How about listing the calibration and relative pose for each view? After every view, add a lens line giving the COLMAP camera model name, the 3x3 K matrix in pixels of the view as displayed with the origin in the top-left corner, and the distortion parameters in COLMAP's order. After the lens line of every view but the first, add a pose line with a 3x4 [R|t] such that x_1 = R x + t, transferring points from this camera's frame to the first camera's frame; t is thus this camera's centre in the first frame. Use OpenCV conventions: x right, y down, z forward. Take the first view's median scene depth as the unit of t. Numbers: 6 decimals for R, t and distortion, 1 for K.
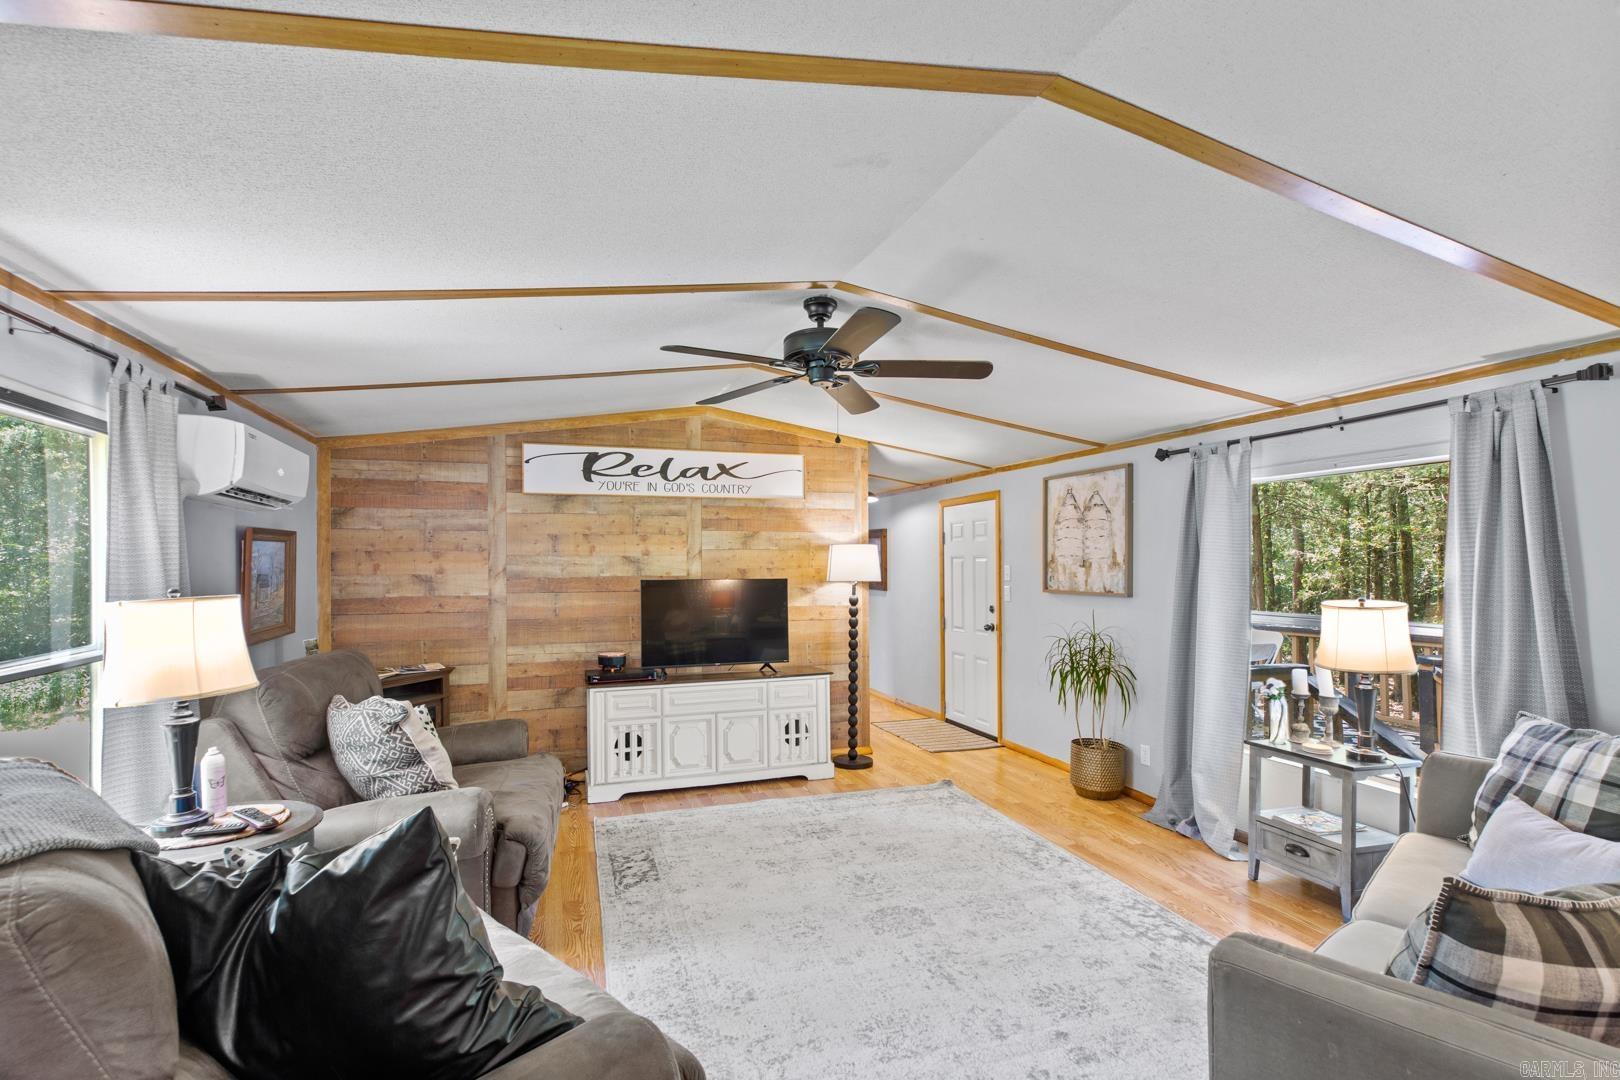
lens RADIAL K [[750.4, 0, 808.8], [0, 750.4, 552.9], [0, 0, 1]] dist [0.000091, 0.000011]
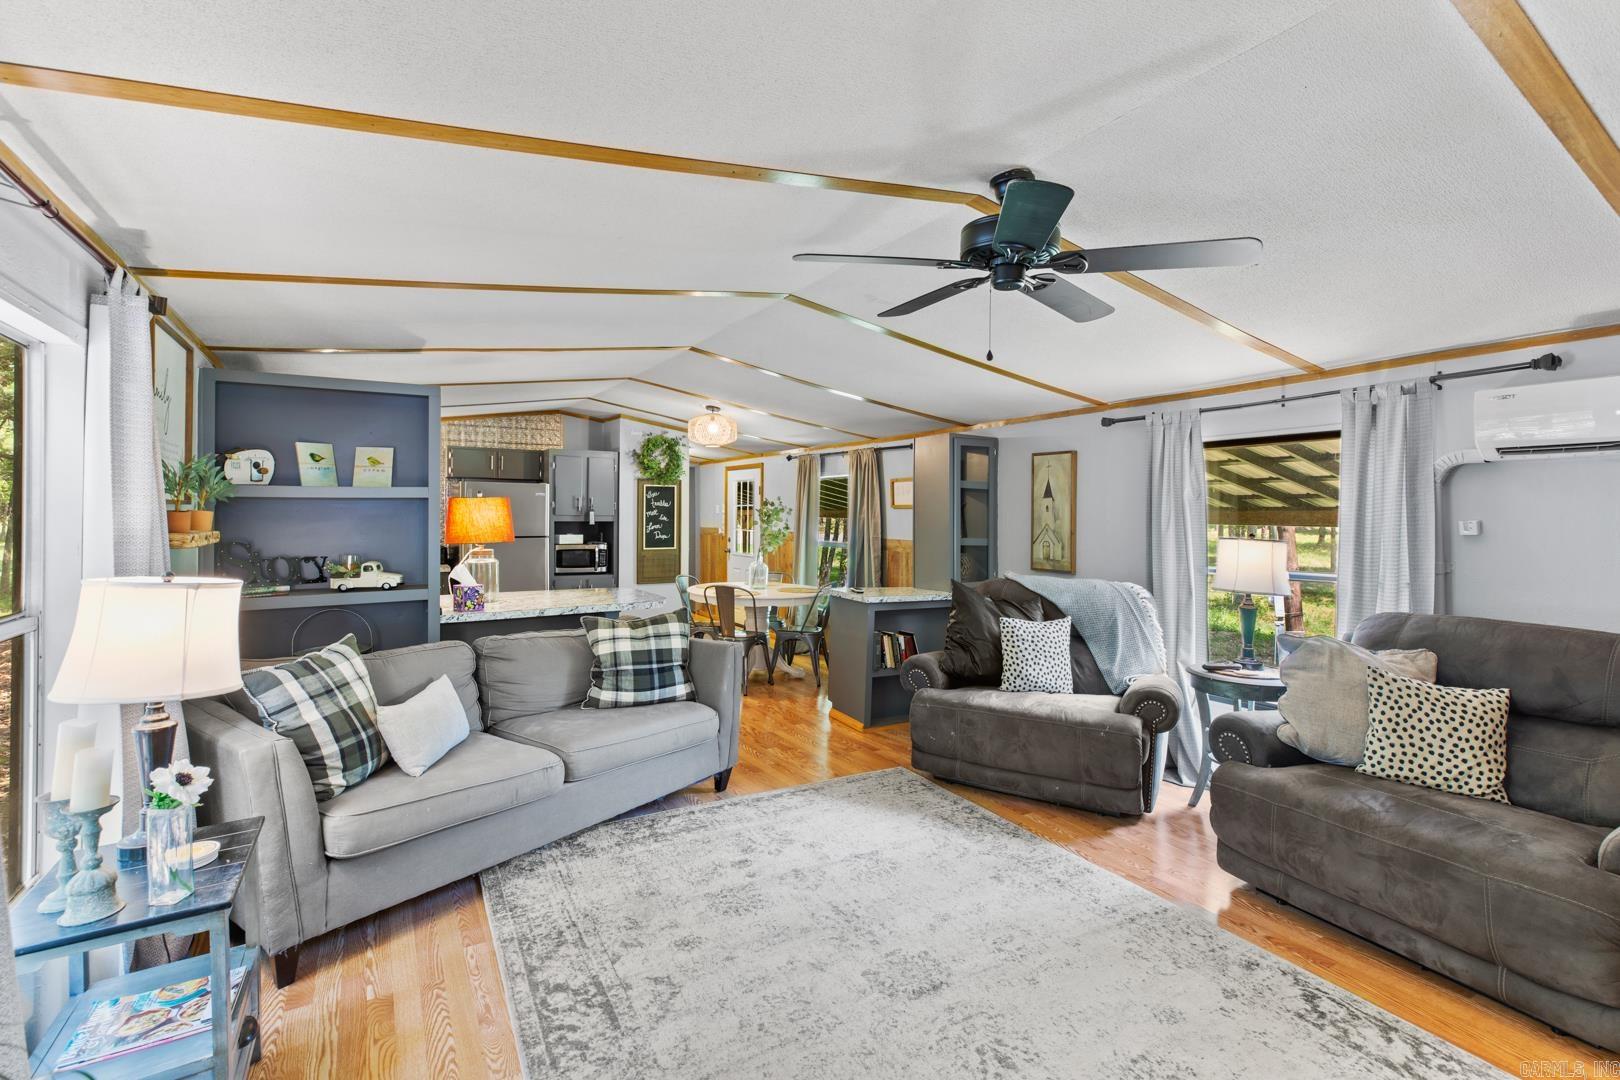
lens RADIAL K [[730.5, 0, 811.2], [0, 730.5, 513.5], [0, 0, 1]] dist [0.000029, 0.000001]
pose [[-0.981083, 0.000321, -0.193589, 0.351623], [0.001096, 0.999992, -0.003893, 0.012050], [0.193586, -0.004031, -0.981075, 1.666004]]
